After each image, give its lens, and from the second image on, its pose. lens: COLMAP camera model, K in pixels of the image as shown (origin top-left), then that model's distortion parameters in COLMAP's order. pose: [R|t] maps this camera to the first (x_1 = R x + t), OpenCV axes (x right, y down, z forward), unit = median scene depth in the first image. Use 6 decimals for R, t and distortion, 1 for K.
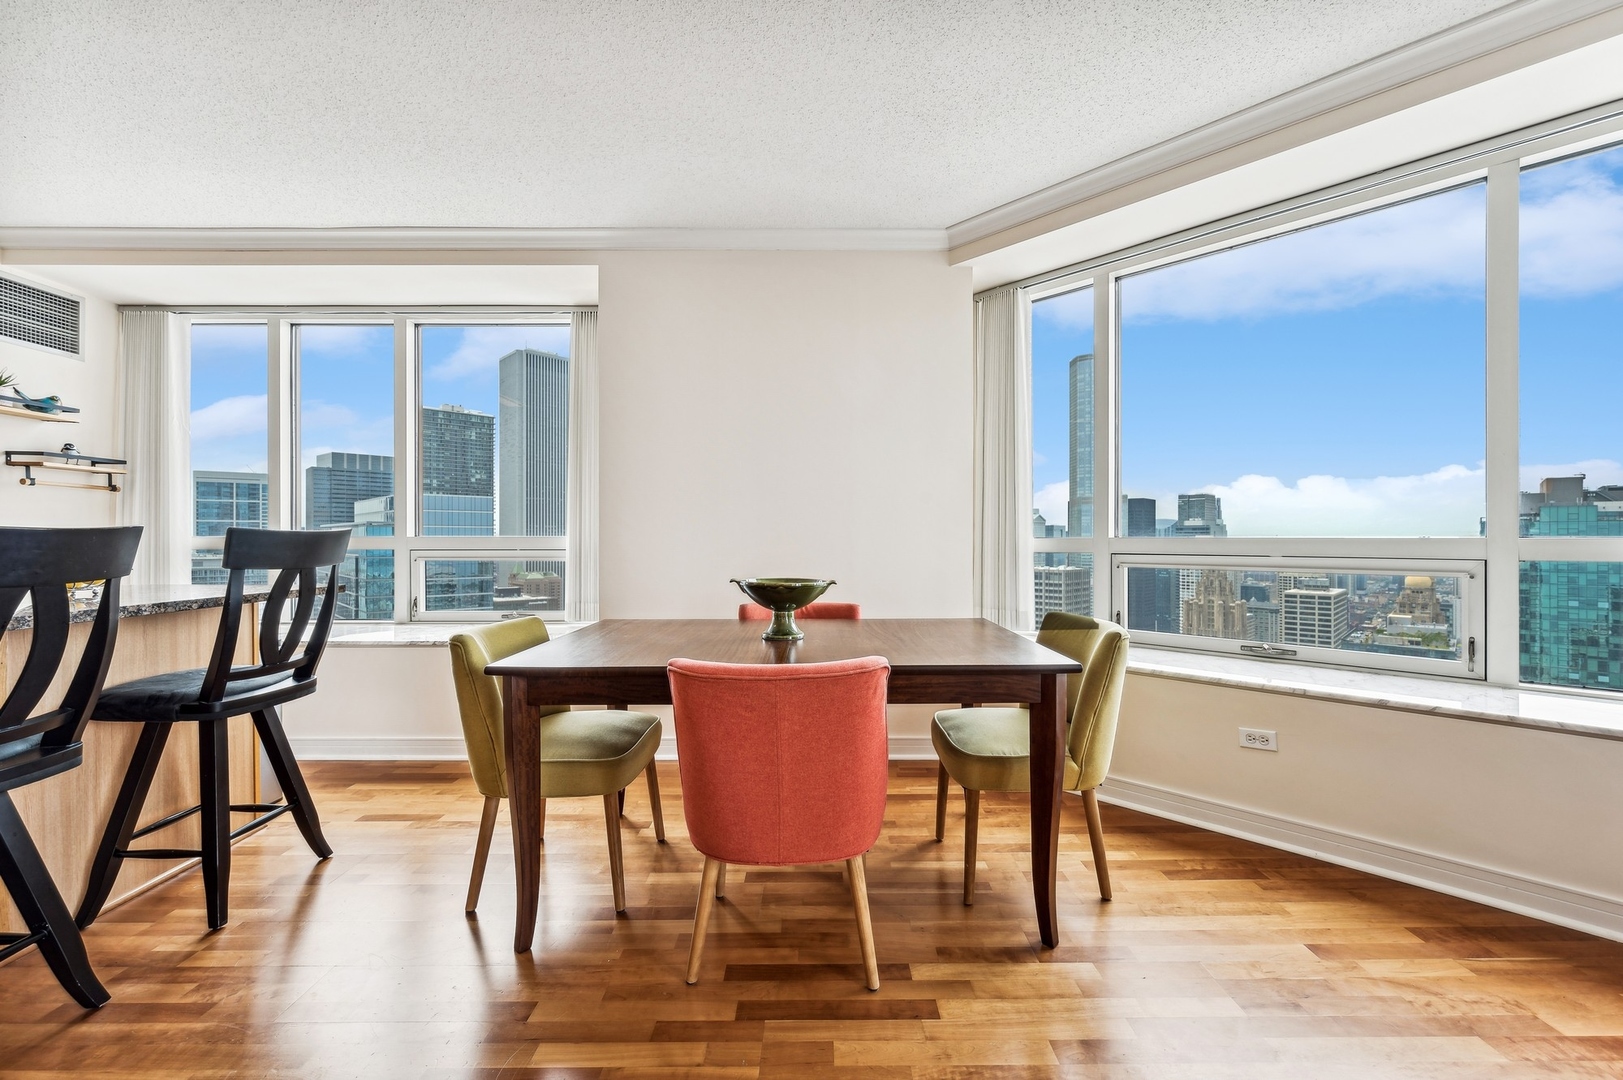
lens RADIAL K [[662.6, 0, 811.5], [0, 662.6, 540.0], [0, 0, 1]] dist [0.000144, 0.000094]
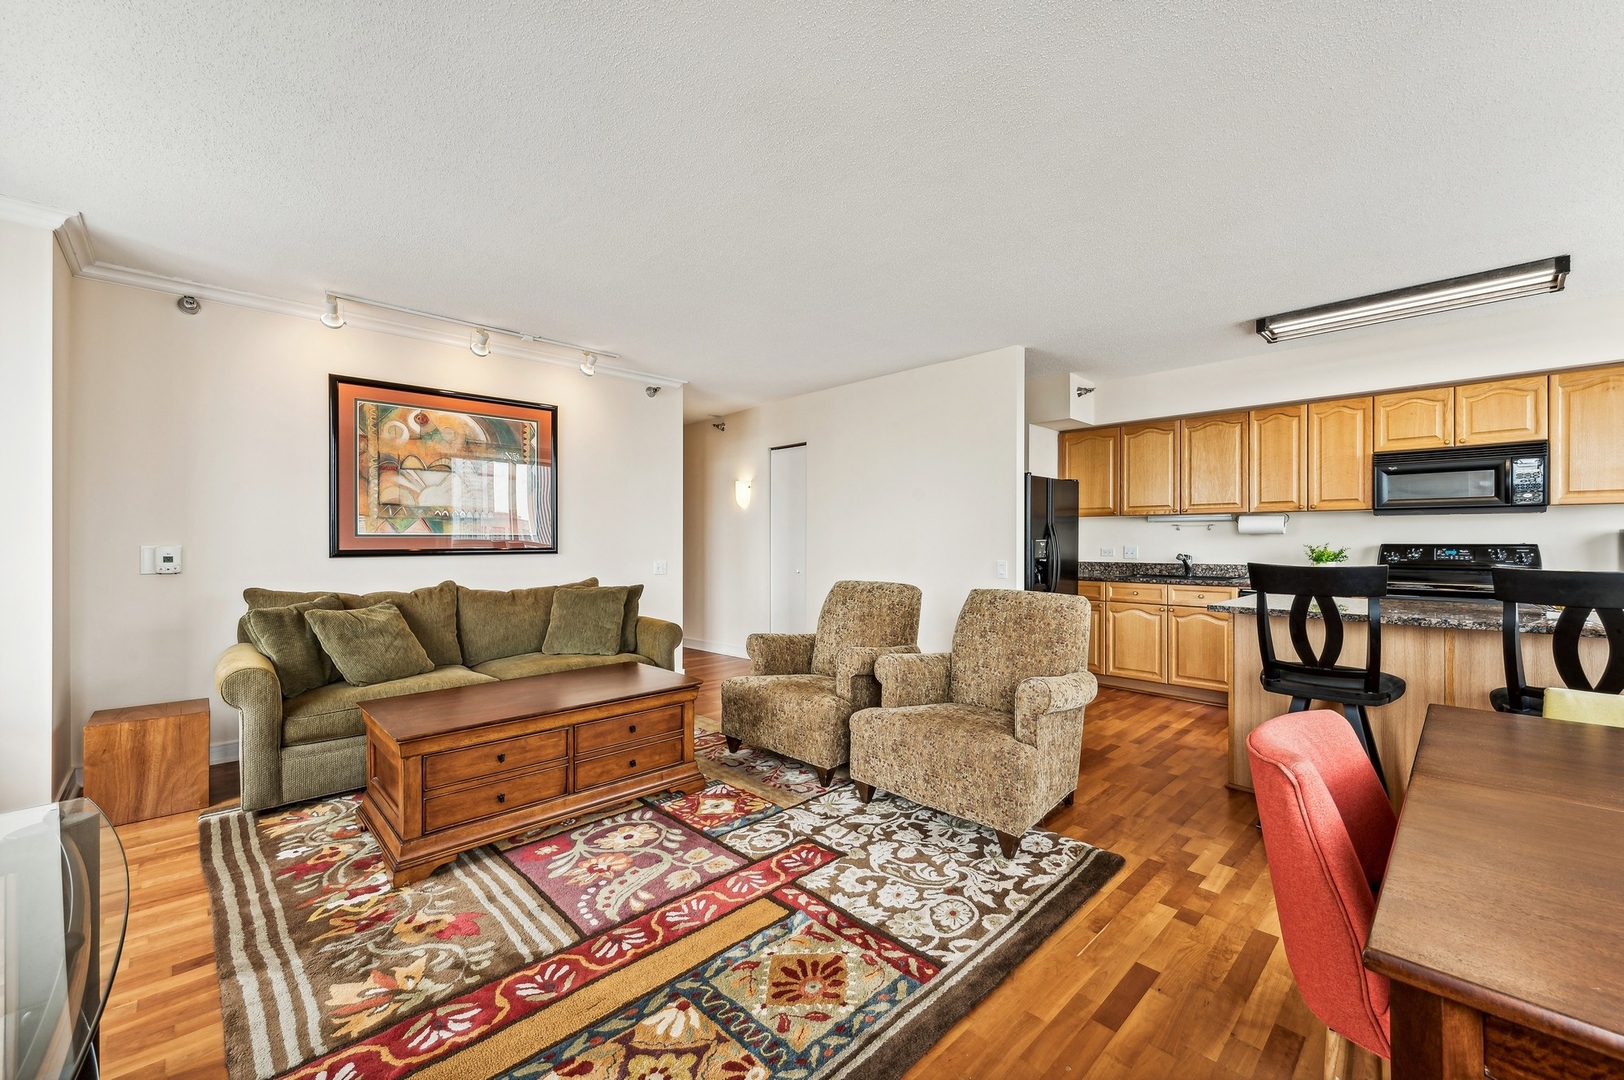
lens RADIAL K [[639.6, 0, 817.7], [0, 639.6, 541.3], [0, 0, 1]] dist [-0.000732, -0.000129]
pose [[-0.714631, -0.002460, -0.699497, 0.472343], [-0.001994, 0.999997, -0.001480, -0.034819], [0.699499, 0.000337, -0.714634, 0.528827]]
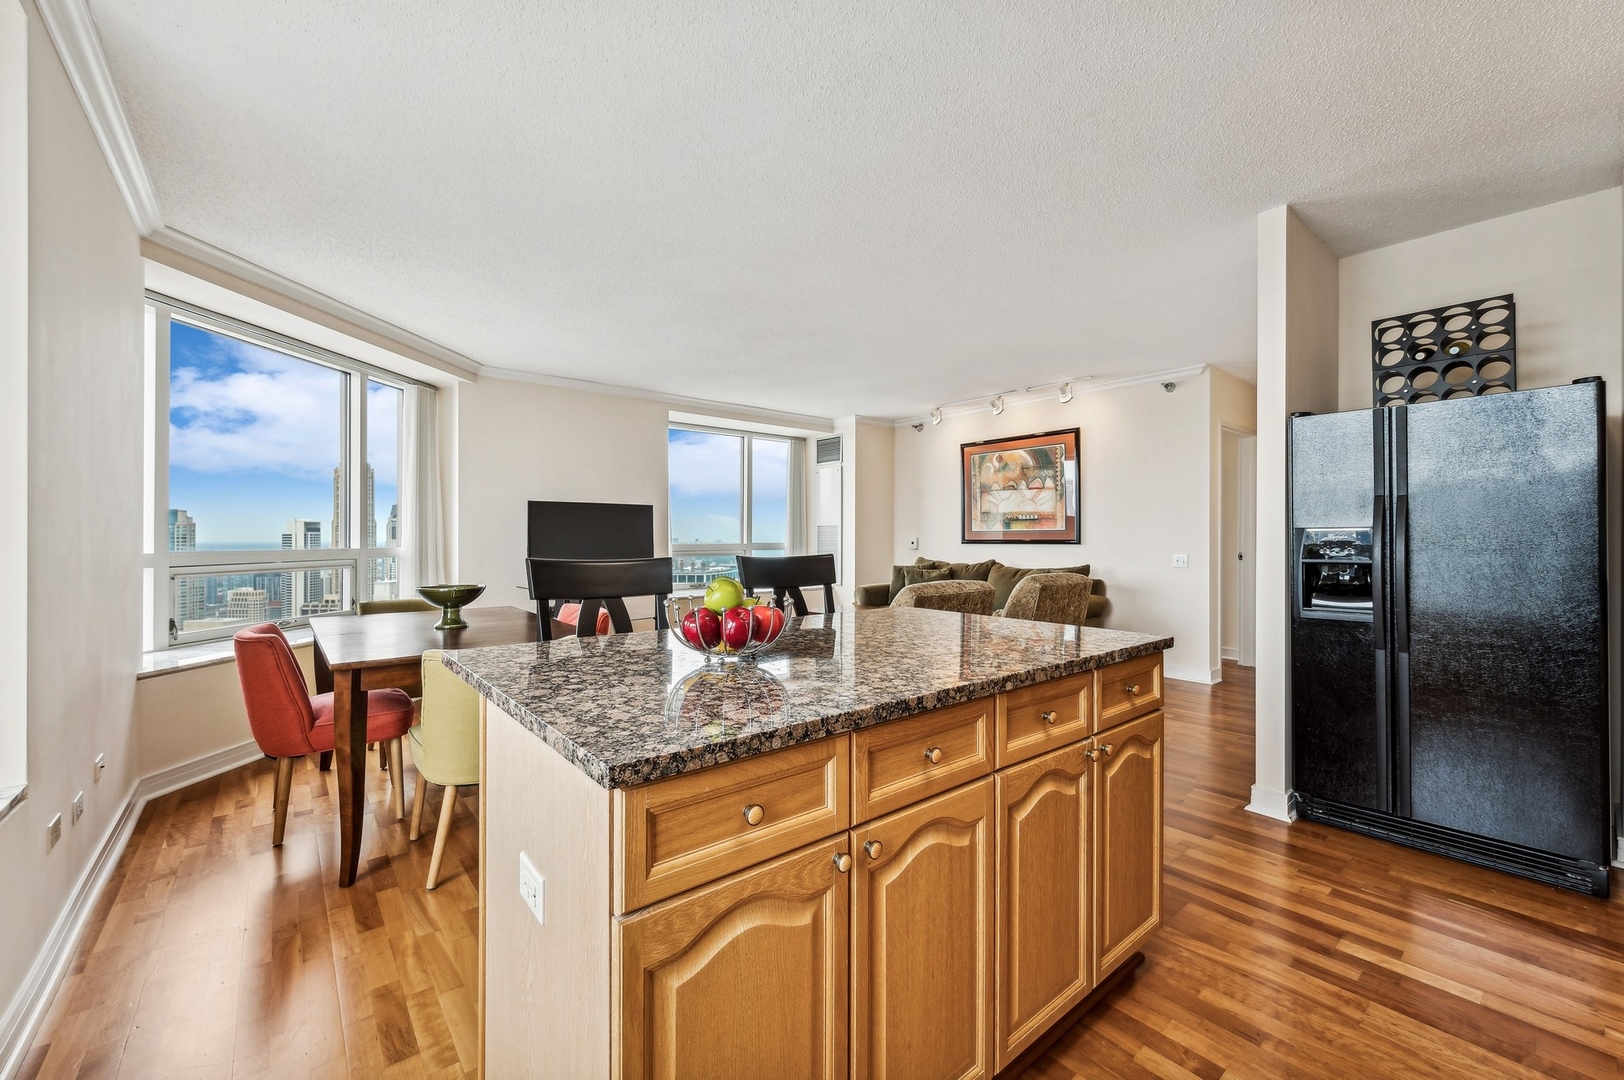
lens RADIAL K [[651.7, 0, 812.3], [0, 651.7, 528.2], [0, 0, 1]] dist [-0.002185, -0.000231]
pose [[-0.639035, 0.007207, 0.769144, -1.076703], [-0.001743, 0.999940, -0.010818, -0.032467], [-0.769176, -0.008254, -0.638984, 0.854416]]
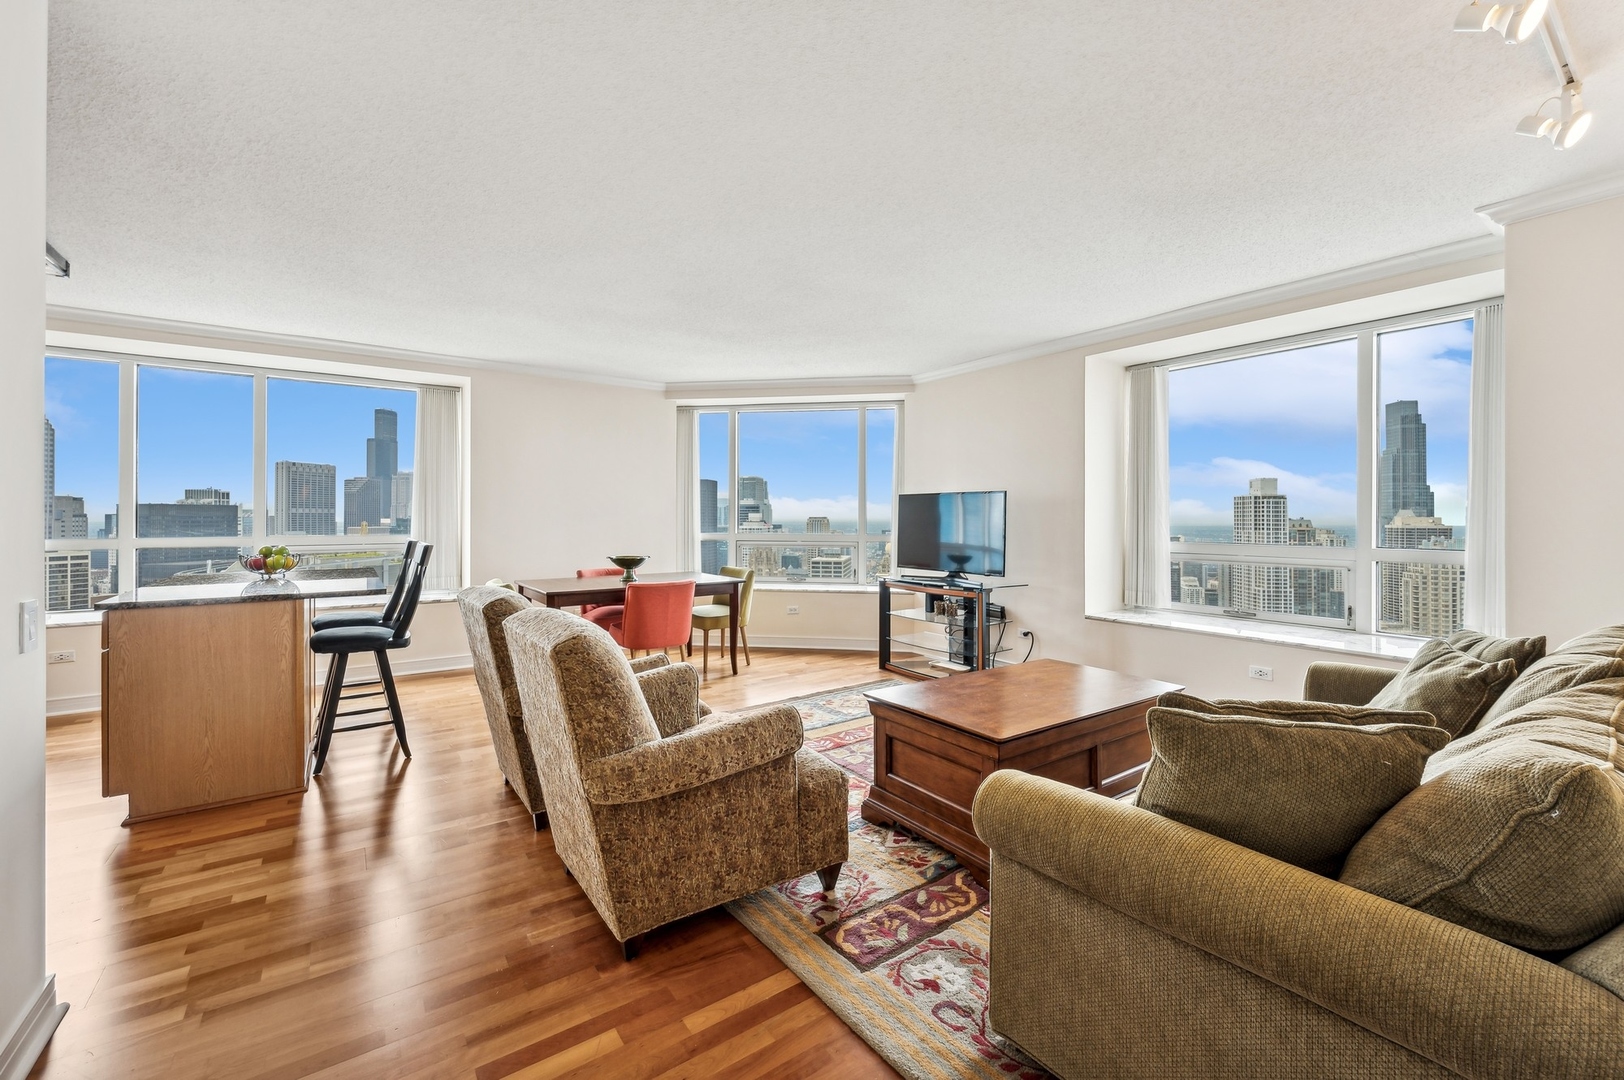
lens RADIAL K [[664.3, 0, 819.6], [0, 664.3, 516.4], [0, 0, 1]] dist [-0.003118, -0.000298]
pose [[0.807167, 0.002384, 0.590318, -0.595607], [-0.001837, 0.999997, -0.001526, -0.054334], [-0.590320, 0.000147, 0.807169, -0.887082]]
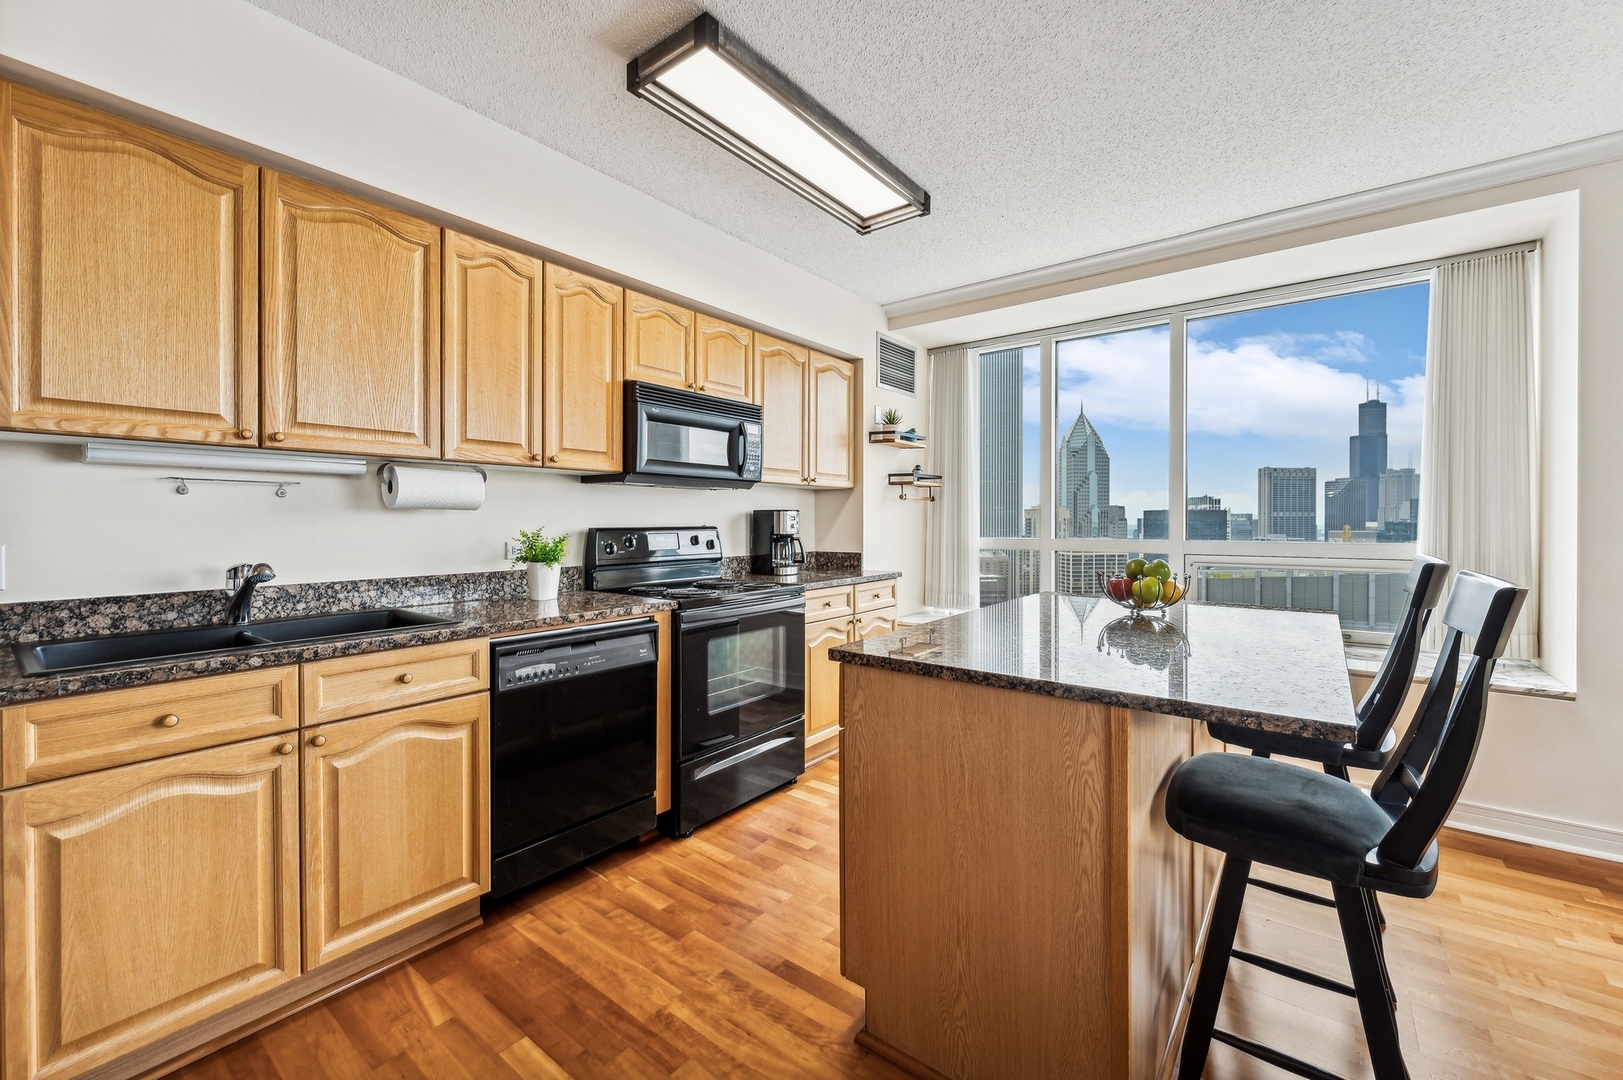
lens RADIAL K [[657.9, 0, 809.5], [0, 657.9, 524.5], [0, 0, 1]] dist [0.001839, 0.000120]
pose [[0.793397, 0.001582, -0.608703, -0.549244], [0.002225, 0.999982, 0.005499, -0.042466], [0.608701, -0.005717, 0.793379, -0.117102]]
